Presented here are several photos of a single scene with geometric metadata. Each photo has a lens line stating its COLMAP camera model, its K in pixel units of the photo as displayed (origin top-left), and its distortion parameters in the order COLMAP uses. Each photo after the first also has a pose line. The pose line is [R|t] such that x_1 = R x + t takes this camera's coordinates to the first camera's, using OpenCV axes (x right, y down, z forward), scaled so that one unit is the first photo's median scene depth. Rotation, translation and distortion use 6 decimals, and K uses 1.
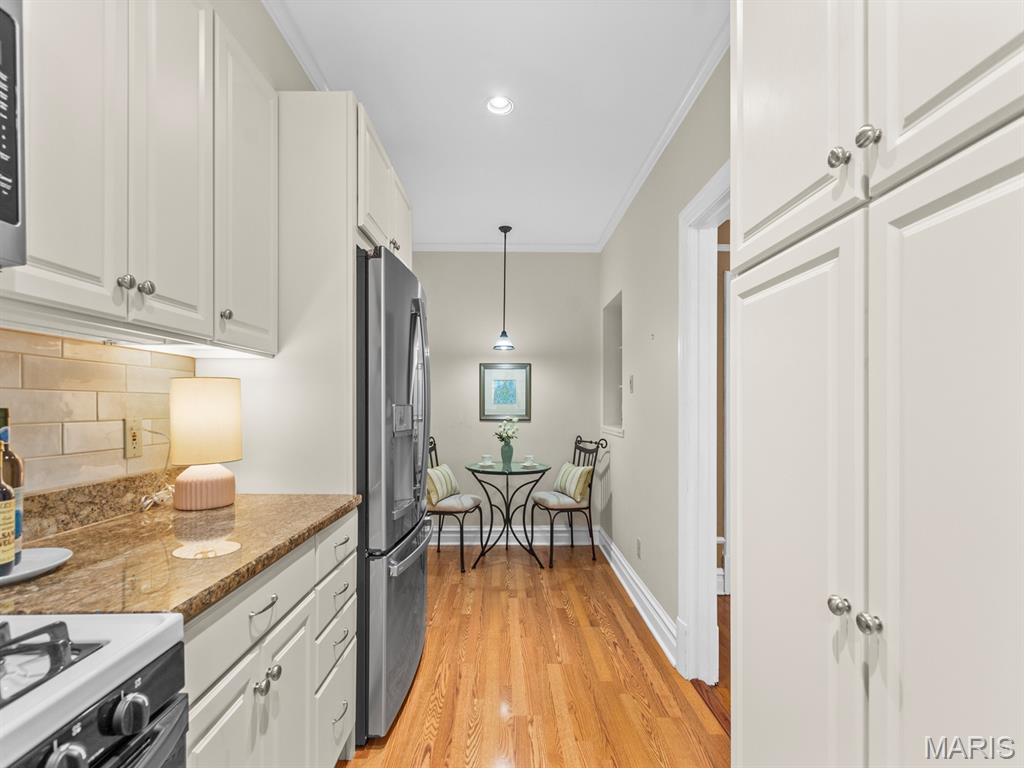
lens RADIAL K [[445.2, 0, 509.2], [0, 445.2, 382.9], [0, 0, 1]] dist [0.001934, 0.000125]
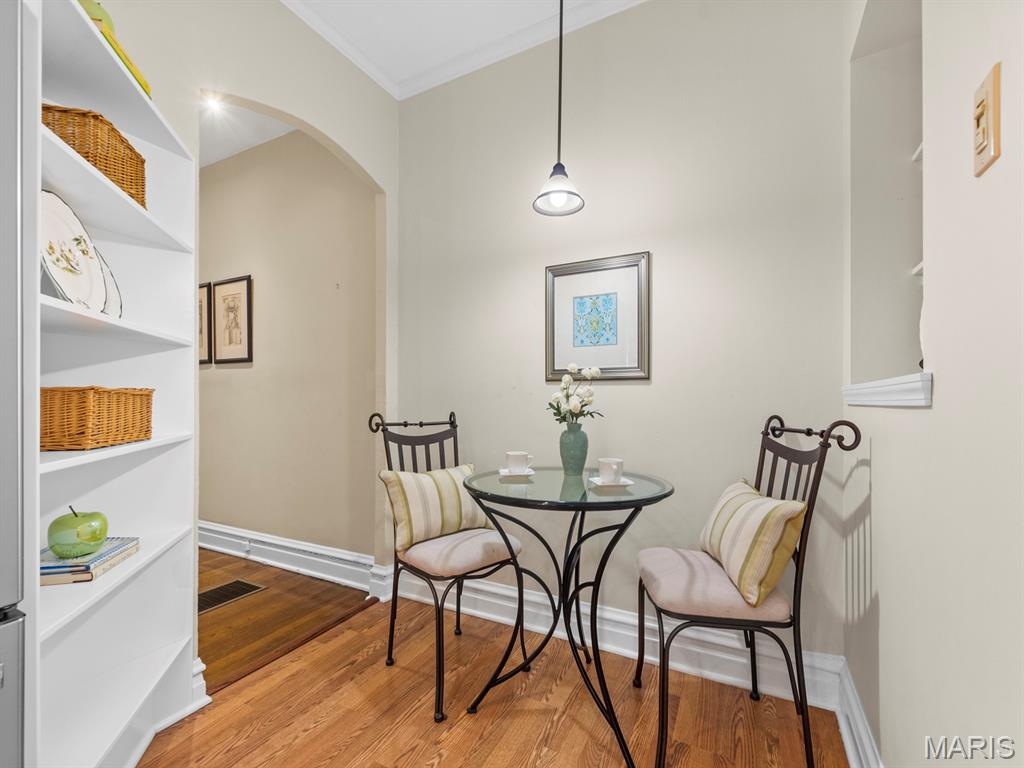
lens RADIAL K [[450.7, 0, 512.2], [0, 450.7, 390.8], [0, 0, 1]] dist [0.001557, 0.000130]
pose [[0.885548, -0.008063, -0.464479, 0.146383], [0.023259, 0.999365, 0.026997, 0.087303], [0.463966, -0.034710, 0.885173, 0.586966]]
